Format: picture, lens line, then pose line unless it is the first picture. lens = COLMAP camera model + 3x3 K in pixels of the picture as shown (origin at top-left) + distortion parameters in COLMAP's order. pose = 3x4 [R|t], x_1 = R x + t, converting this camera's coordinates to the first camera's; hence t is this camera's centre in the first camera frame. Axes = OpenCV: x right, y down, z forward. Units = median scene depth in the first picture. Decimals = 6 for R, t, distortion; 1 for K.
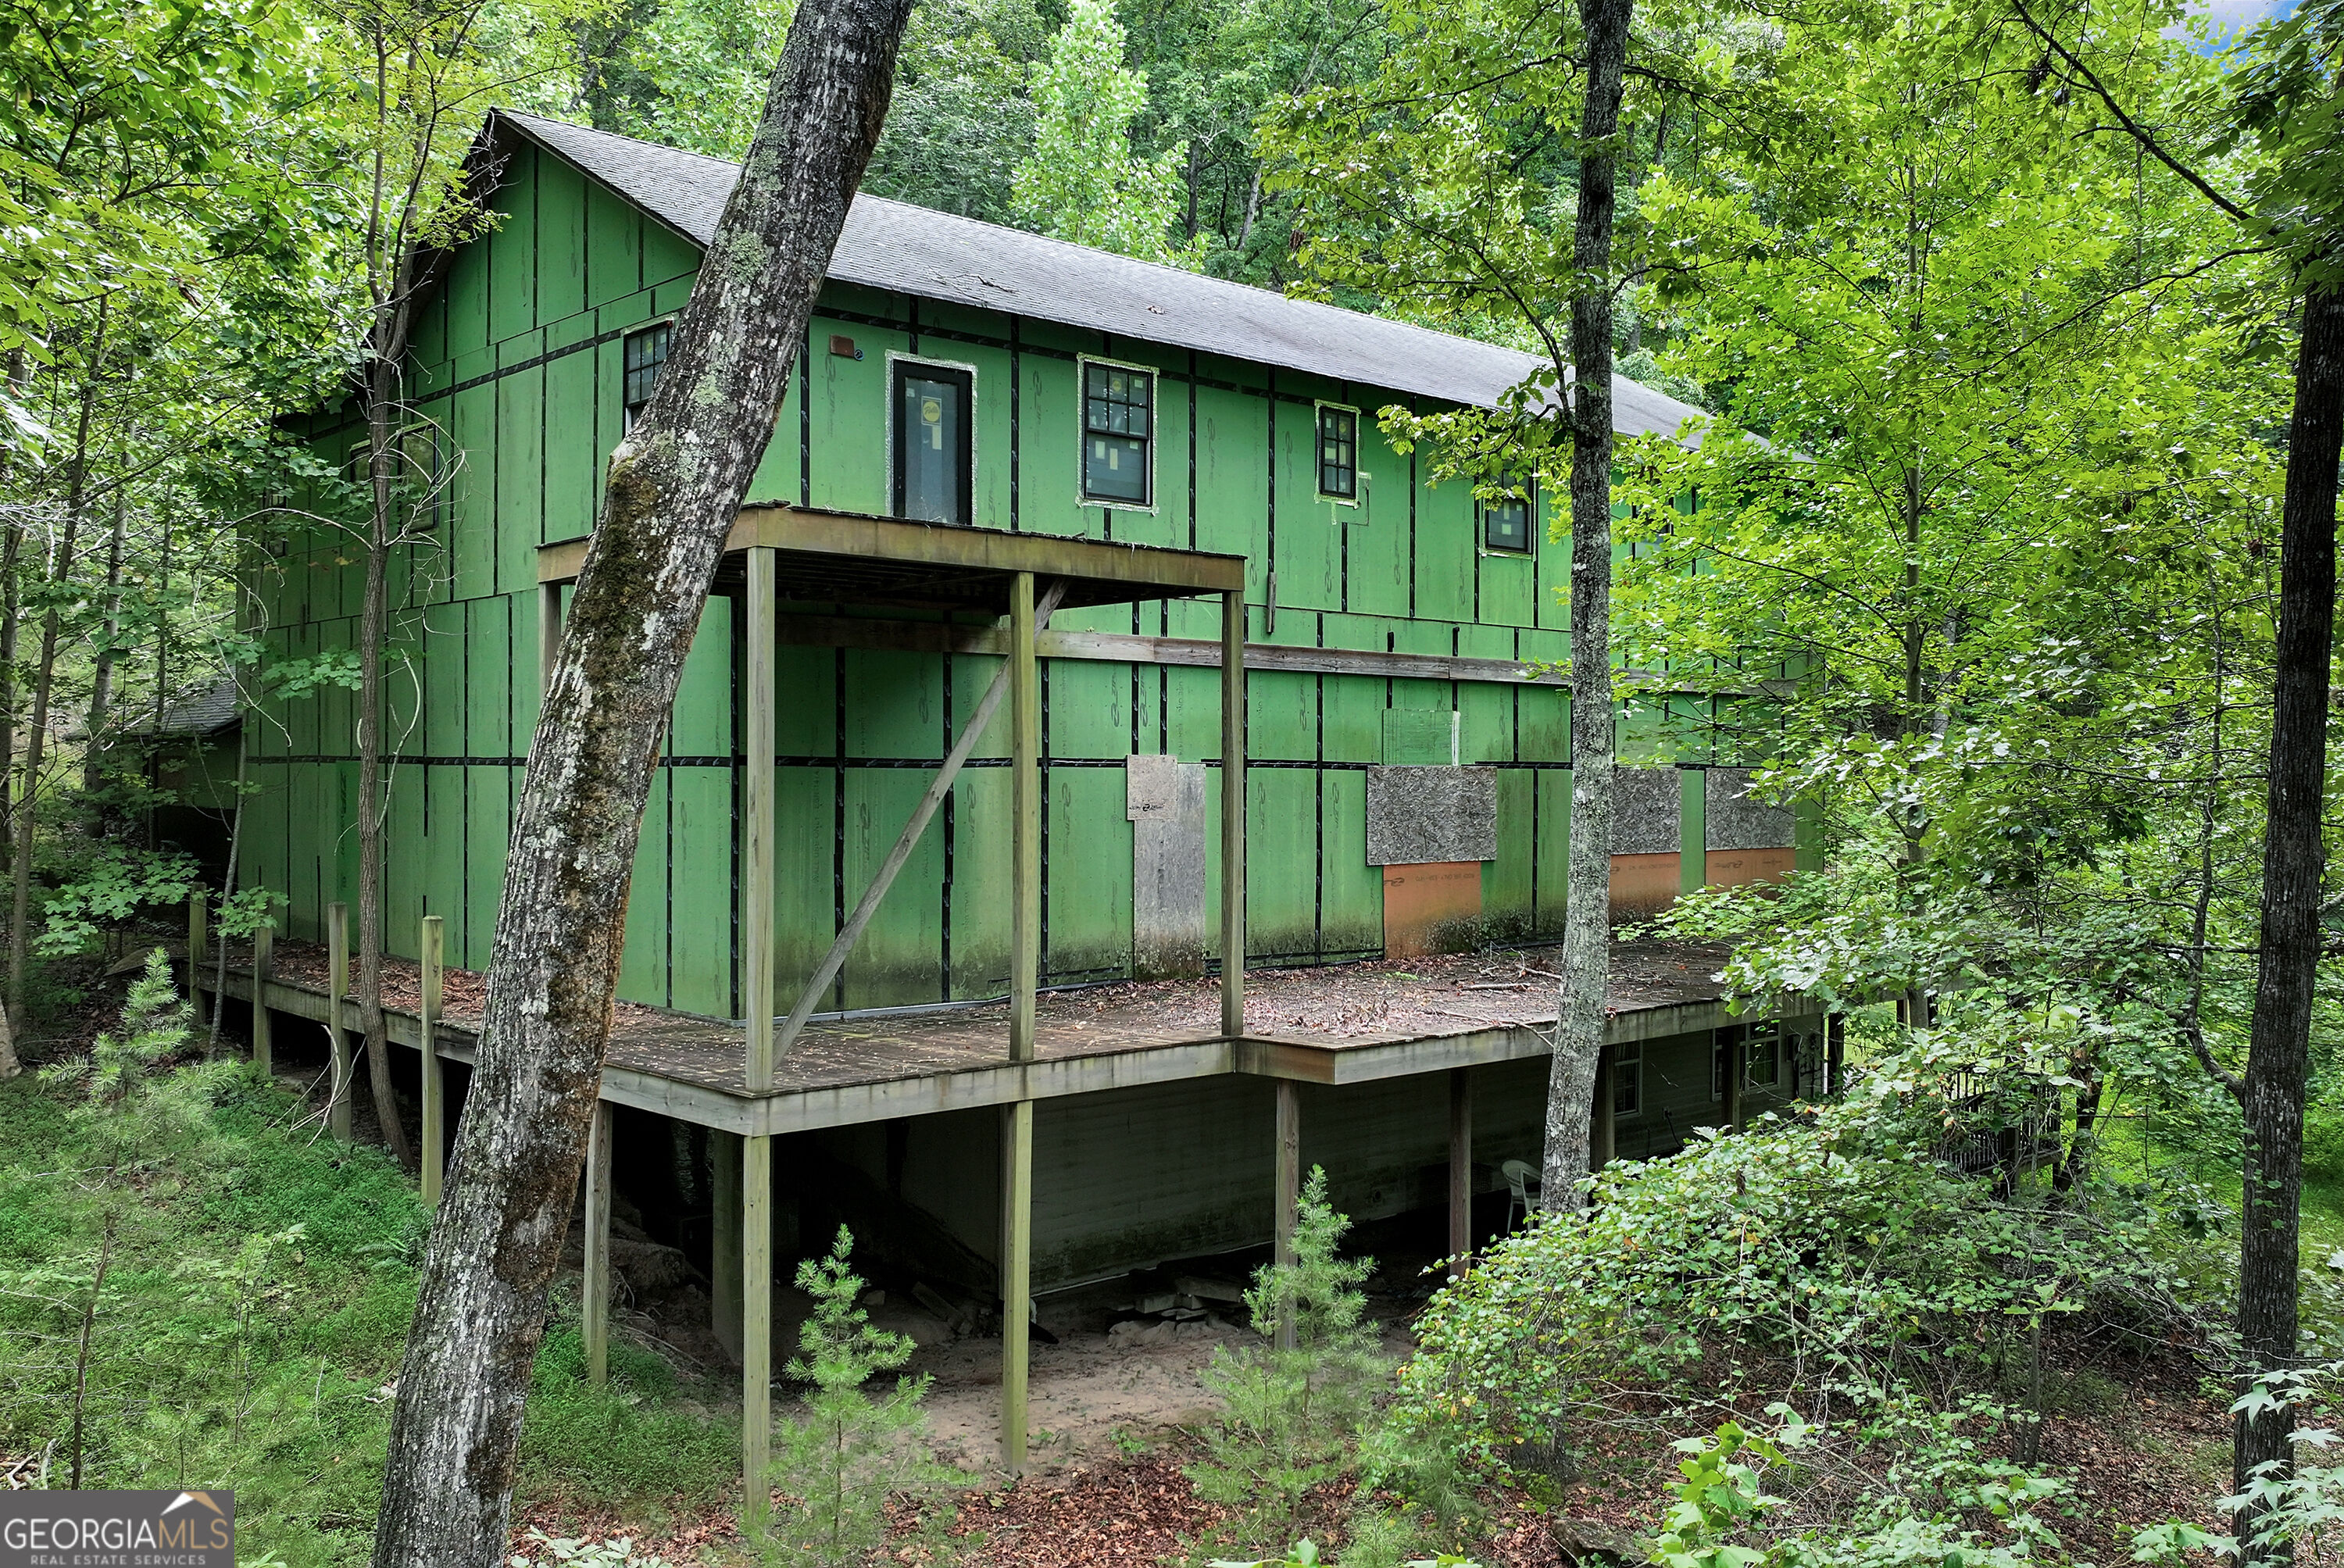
lens RADIAL K [[1943.0, 0, 1172.0], [0, 1943.0, 784.0], [0, 0, 1]] dist [-0.001661, -0.000123]
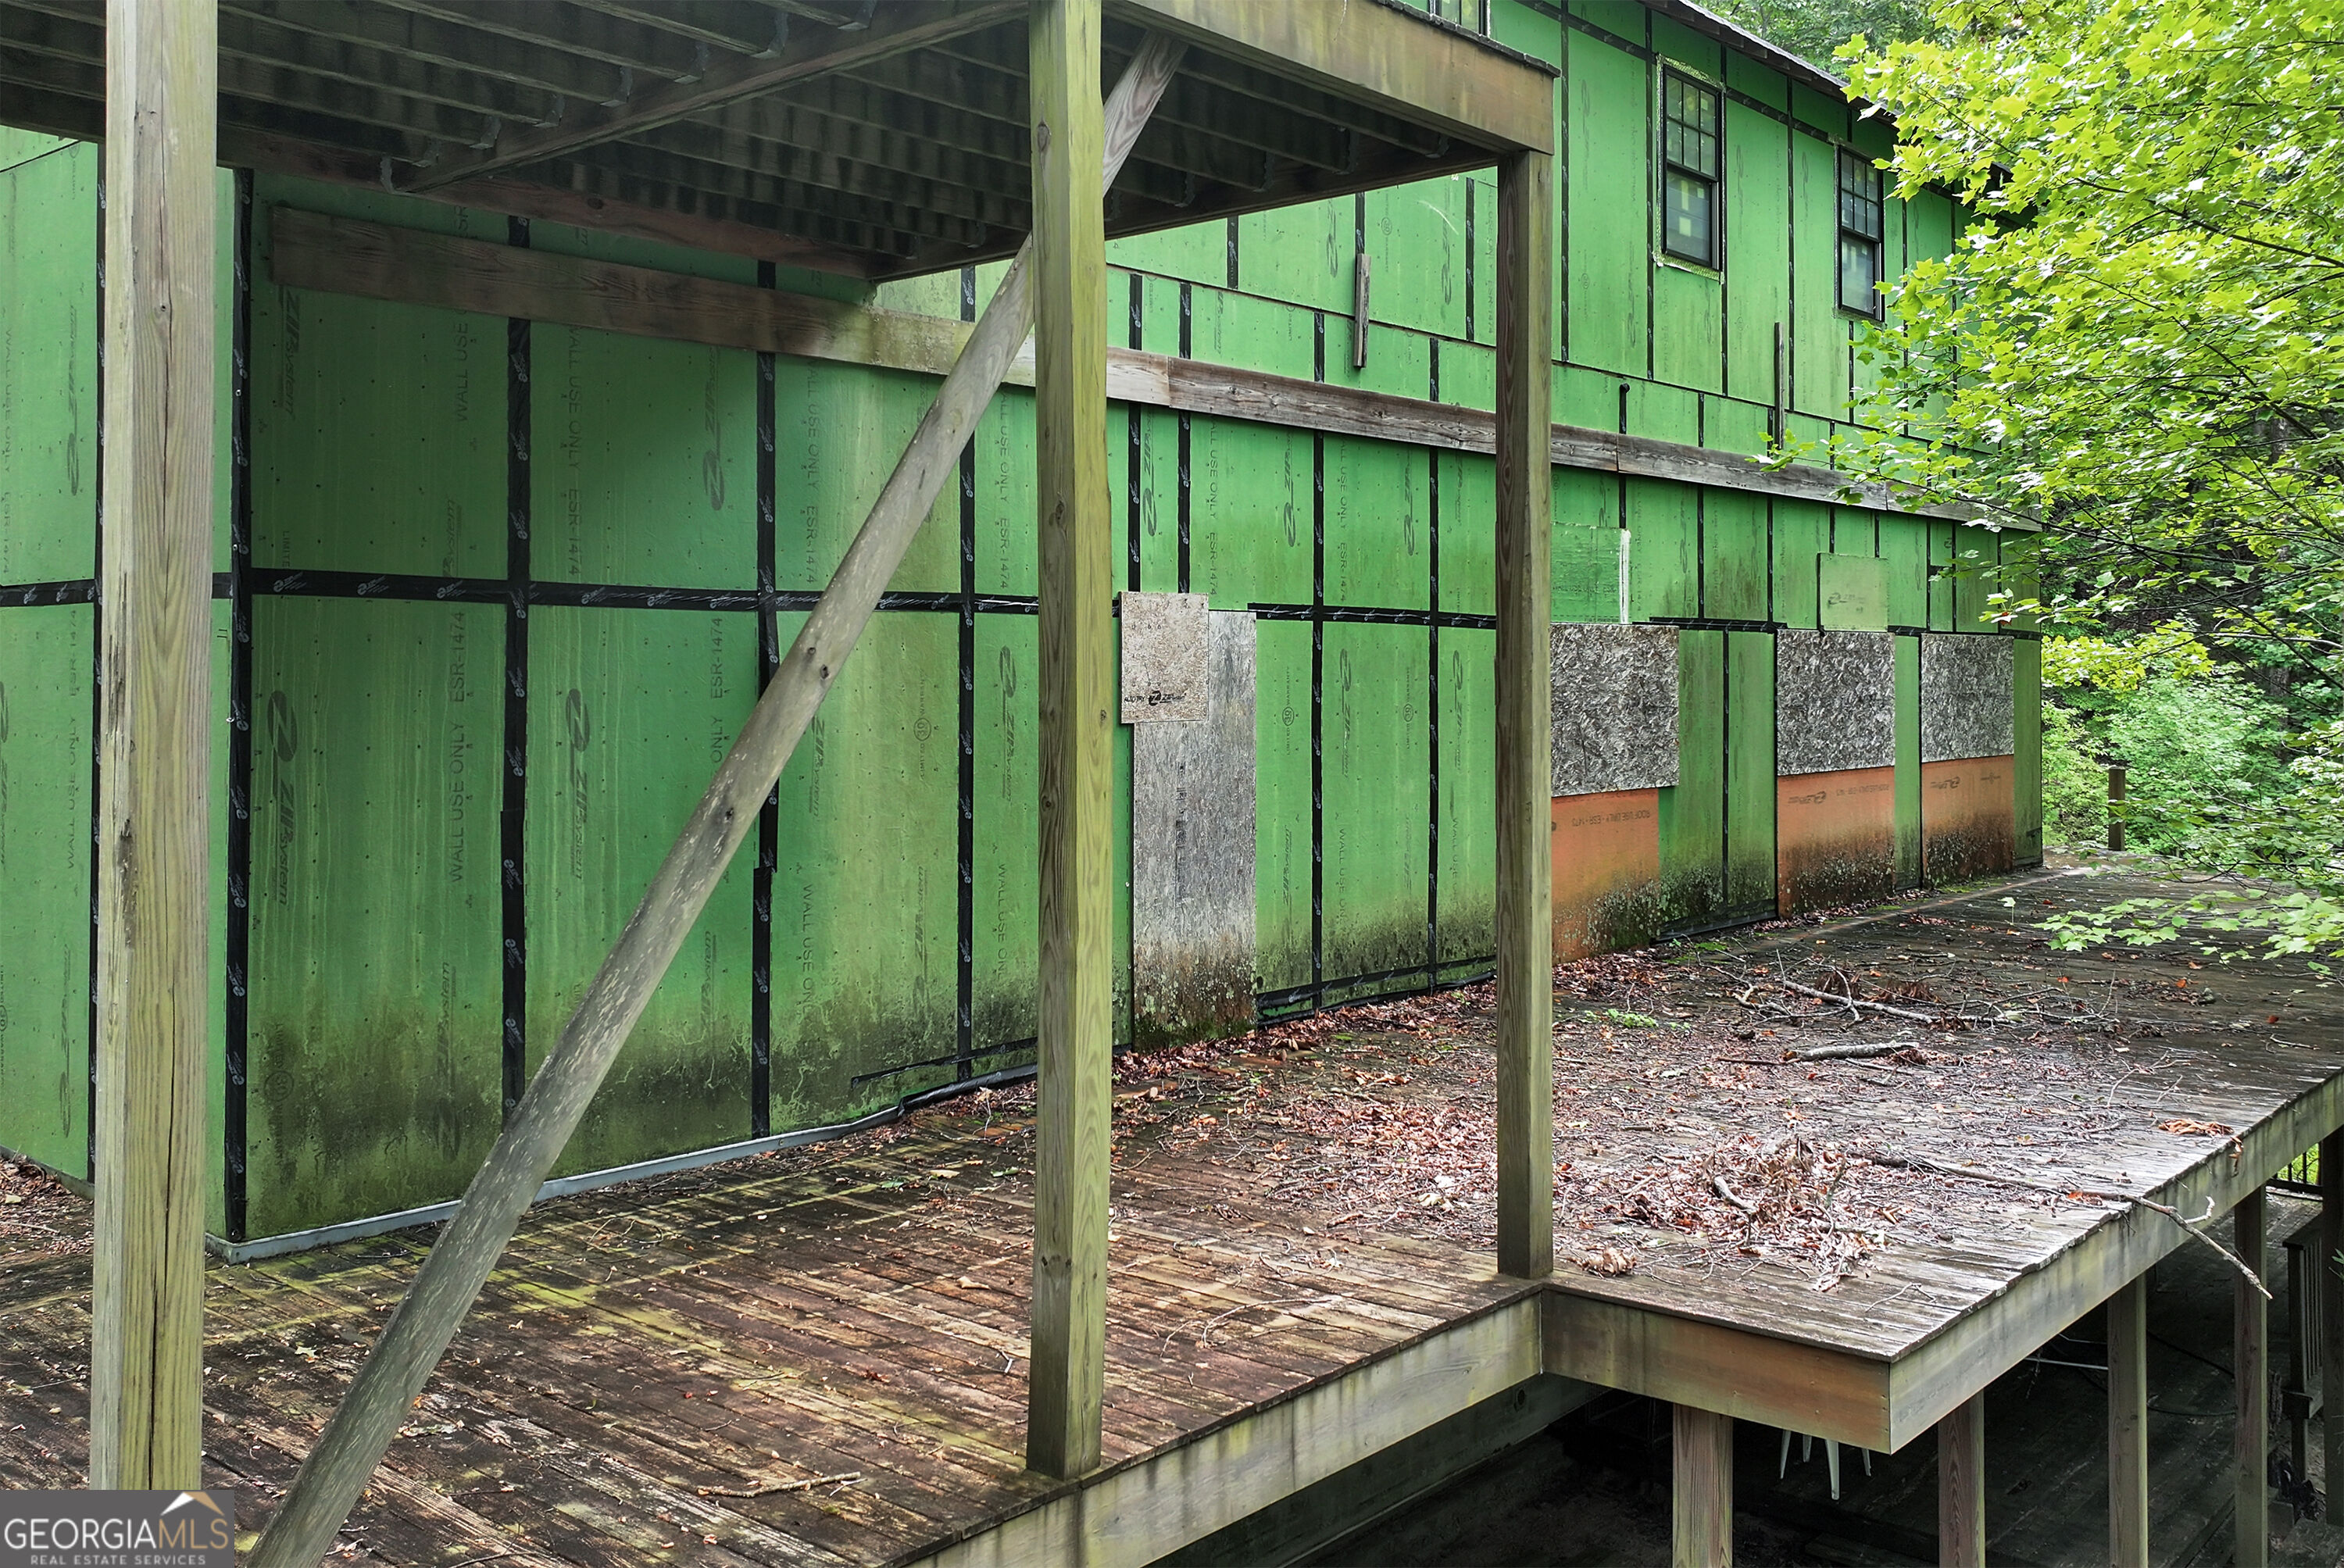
lens RADIAL K [[2077.2, 0, 1135.6], [0, 2077.2, 627.4], [0, 0, 1]] dist [-0.005368, -0.000662]
pose [[0.994409, -0.000240, 0.105596, -0.073720], [0.002581, 0.999754, -0.022035, 0.005692], [-0.105564, 0.022185, 0.994165, 0.466757]]
